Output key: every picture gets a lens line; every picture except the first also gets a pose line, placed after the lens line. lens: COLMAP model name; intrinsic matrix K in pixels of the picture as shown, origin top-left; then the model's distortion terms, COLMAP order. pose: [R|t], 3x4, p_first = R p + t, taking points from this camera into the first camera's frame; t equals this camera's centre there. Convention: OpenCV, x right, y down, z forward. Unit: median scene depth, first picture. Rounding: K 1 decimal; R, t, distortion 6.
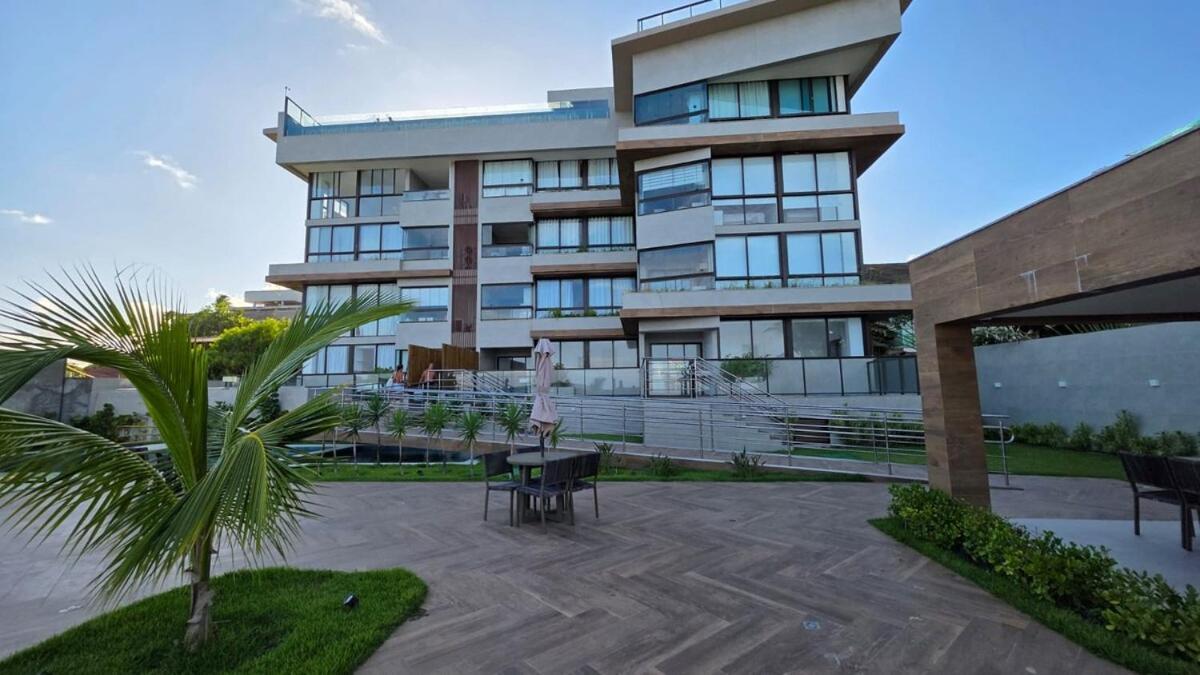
lens RADIAL K [[477.3, 0, 598.4], [0, 477.3, 334.8], [0, 0, 1]] dist [0.002971, -0.000748]
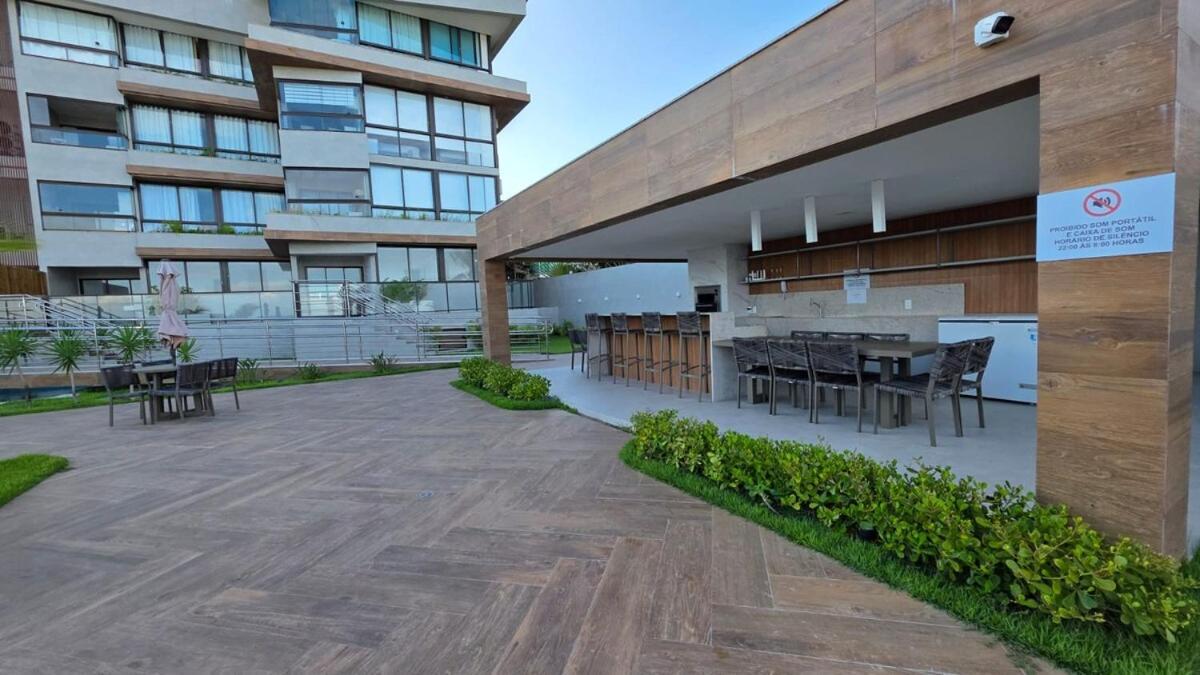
lens RADIAL K [[477.3, 0, 598.4], [0, 477.3, 334.8], [0, 0, 1]] dist [0.002971, -0.000748]
pose [[0.808832, -0.060867, 0.584881, 0.013370], [-0.031864, 0.988631, 0.146948, -0.006730], [-0.587176, -0.137493, 0.797697, -0.173060]]
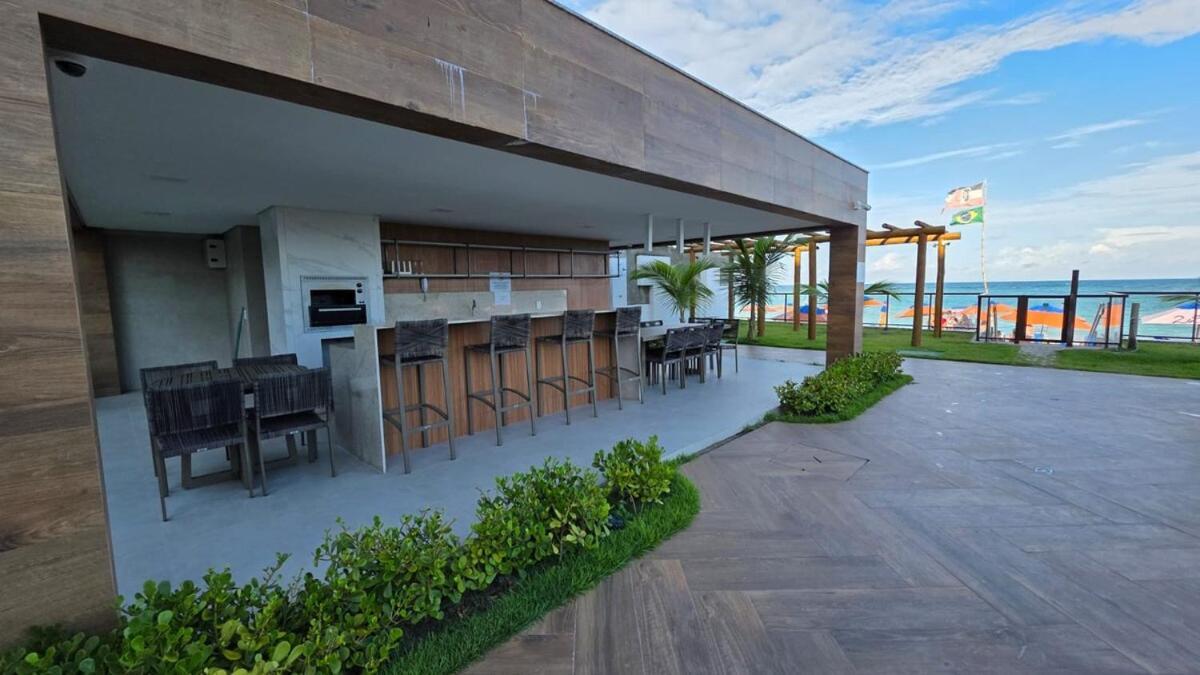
lens RADIAL K [[477.3, 0, 598.4], [0, 477.3, 334.8], [0, 0, 1]] dist [0.002971, -0.000748]
pose [[-0.773454, -0.031861, 0.633051, 0.087400], [-0.041480, 0.999139, -0.000393, 0.043067], [-0.632494, -0.026563, -0.774110, 0.301960]]
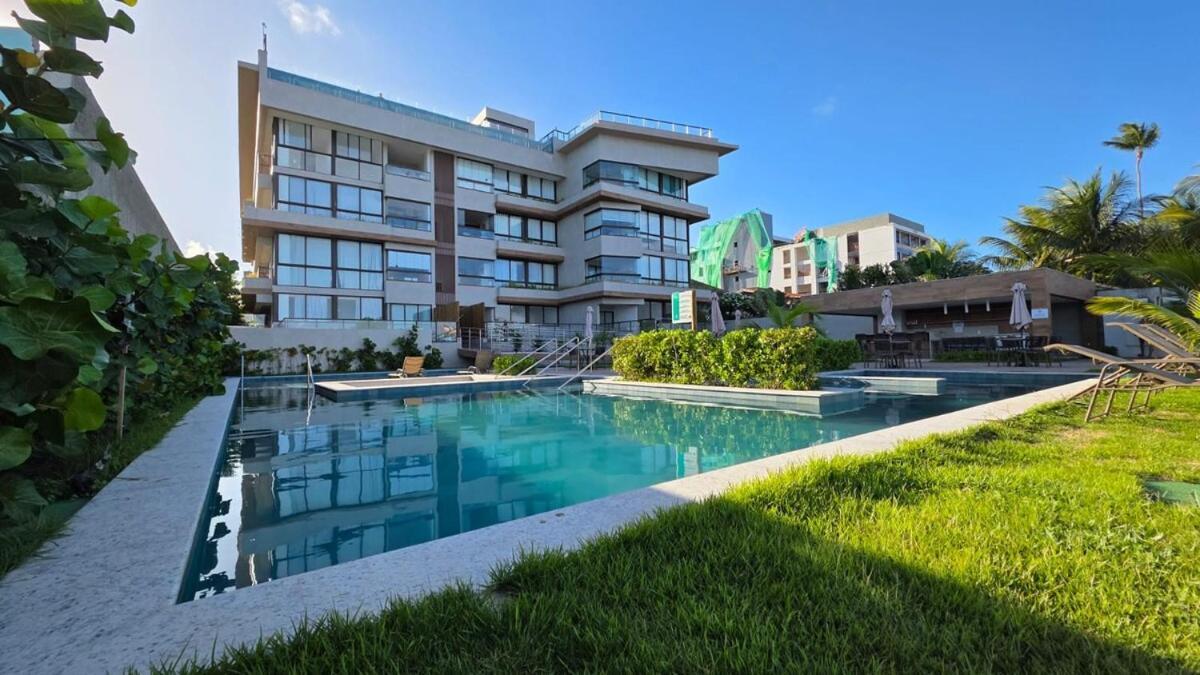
lens RADIAL K [[479.4, 0, 602.7], [0, 479.4, 312.4], [0, 0, 1]] dist [0.001356, -0.000653]
pose [[0.746153, 0.052055, 0.663736, -1.007368], [-0.063162, 0.997977, -0.007263, 0.035184], [-0.662772, -0.036504, 0.747931, -0.267554]]
